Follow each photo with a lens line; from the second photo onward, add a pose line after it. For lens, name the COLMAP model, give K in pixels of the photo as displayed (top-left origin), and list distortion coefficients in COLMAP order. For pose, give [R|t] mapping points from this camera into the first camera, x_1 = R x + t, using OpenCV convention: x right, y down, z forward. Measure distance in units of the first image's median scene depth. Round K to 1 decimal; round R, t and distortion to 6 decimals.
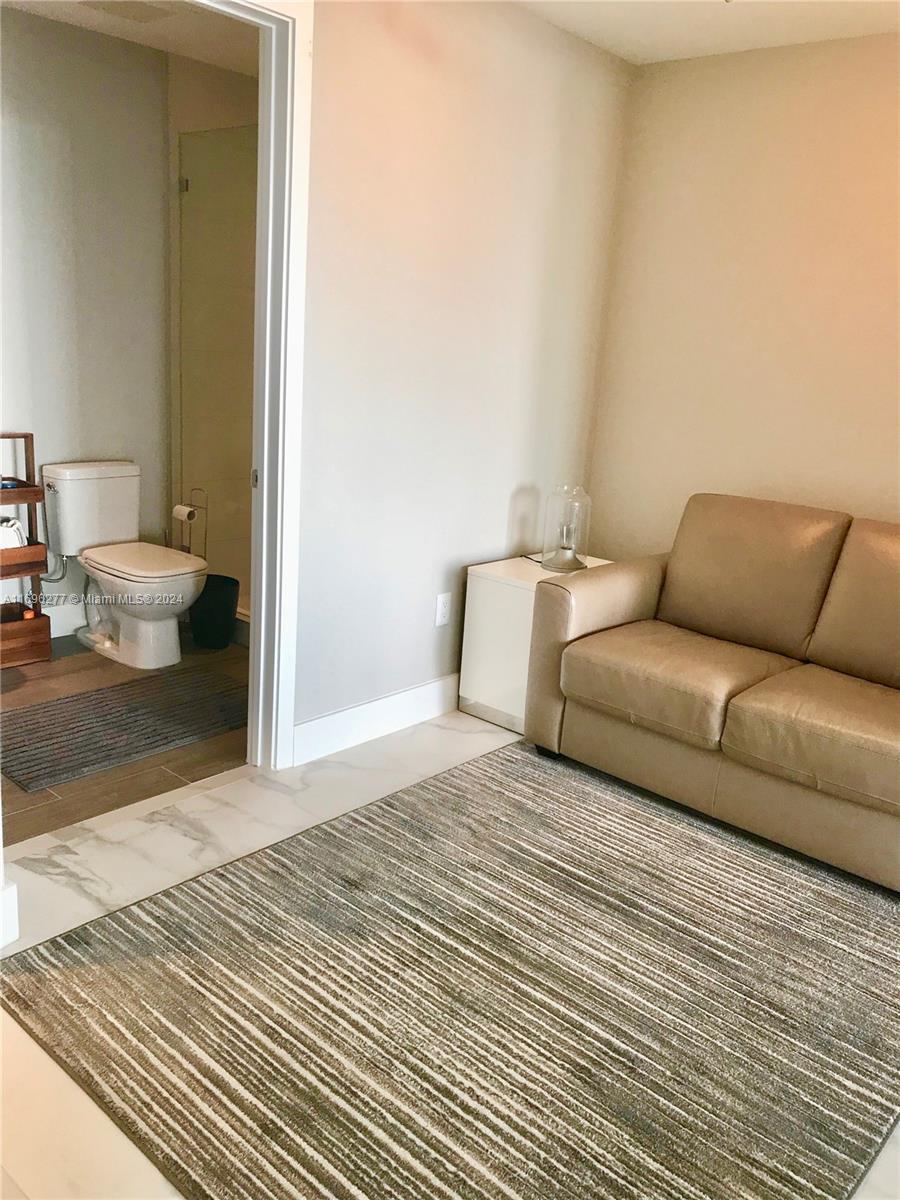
lens RADIAL K [[989.8, 0, 445.5], [0, 989.8, 593.7], [0, 0, 1]] dist [0.030504, -0.018128]
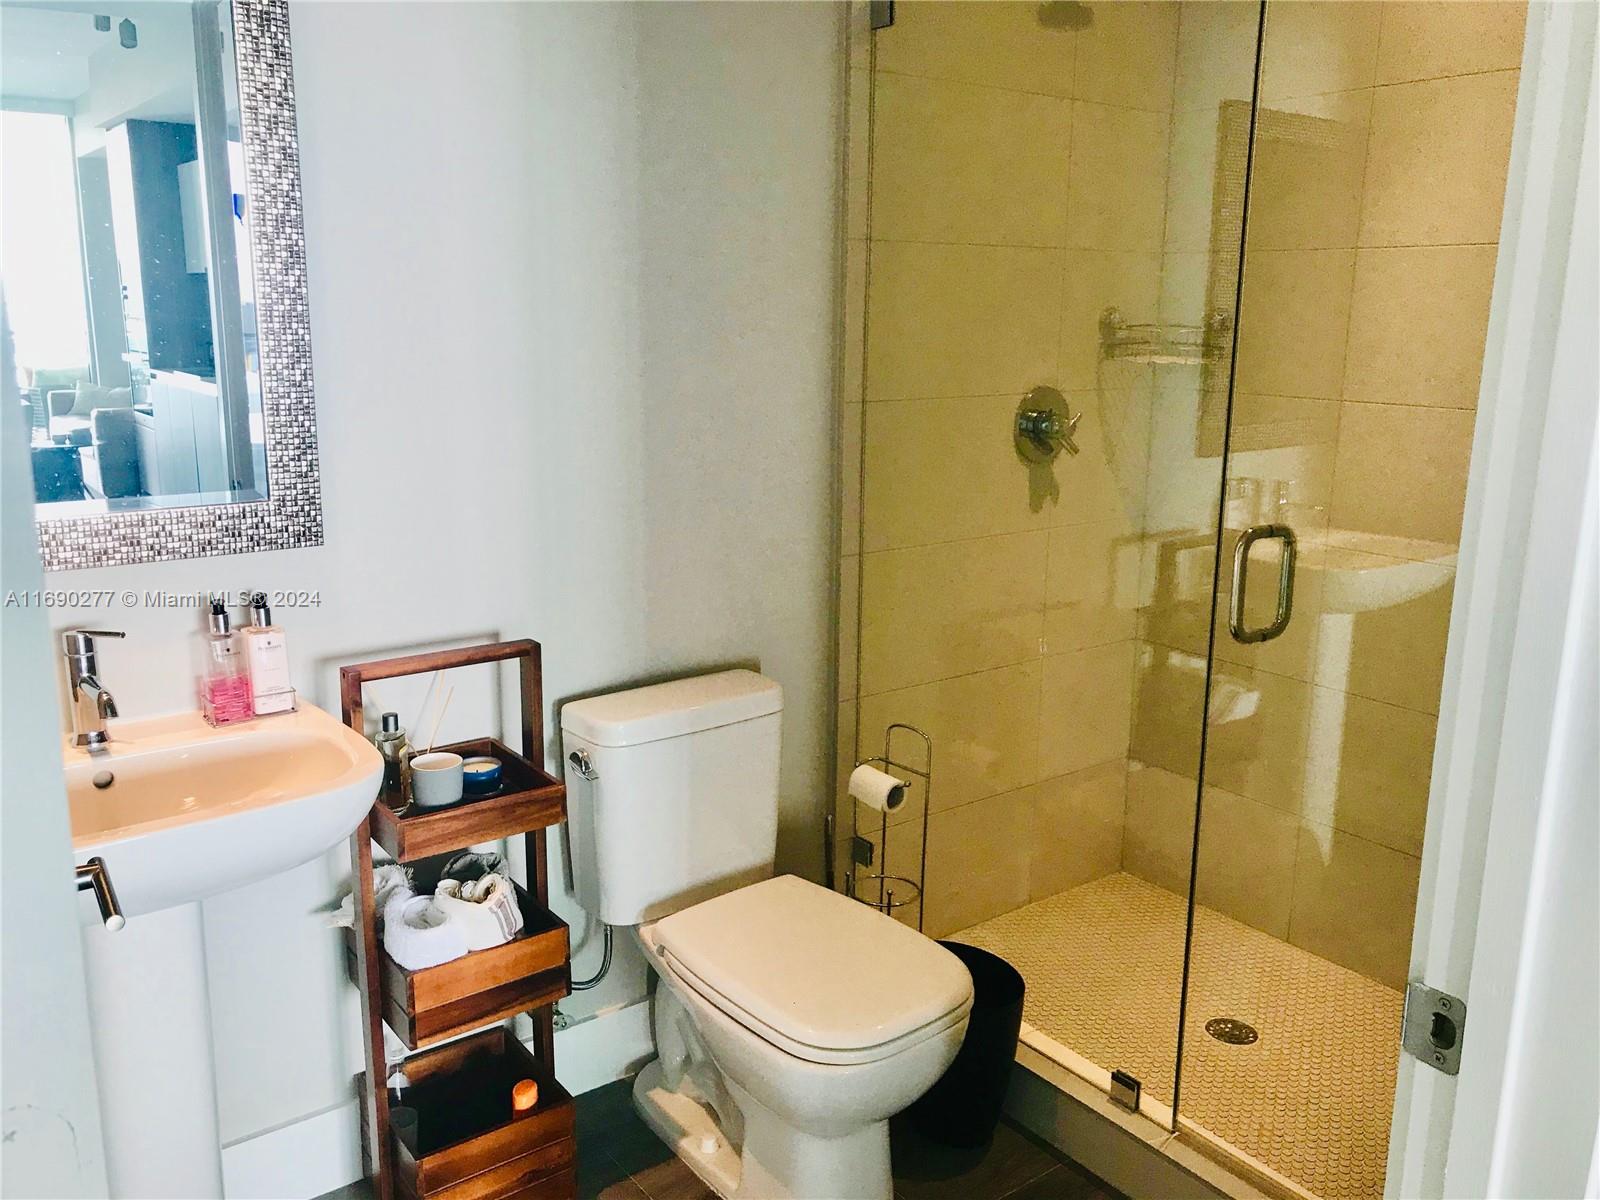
lens RADIAL K [[1319.7, 0, 805.5], [0, 1319.7, 600.2], [0, 0, 1]] dist [0.030504, -0.018128]
pose [[0.982093, -0.007195, -0.188258, -0.203257], [0.000105, 0.999291, -0.037647, -0.150482], [0.188396, 0.036953, 0.981398, 0.483162]]
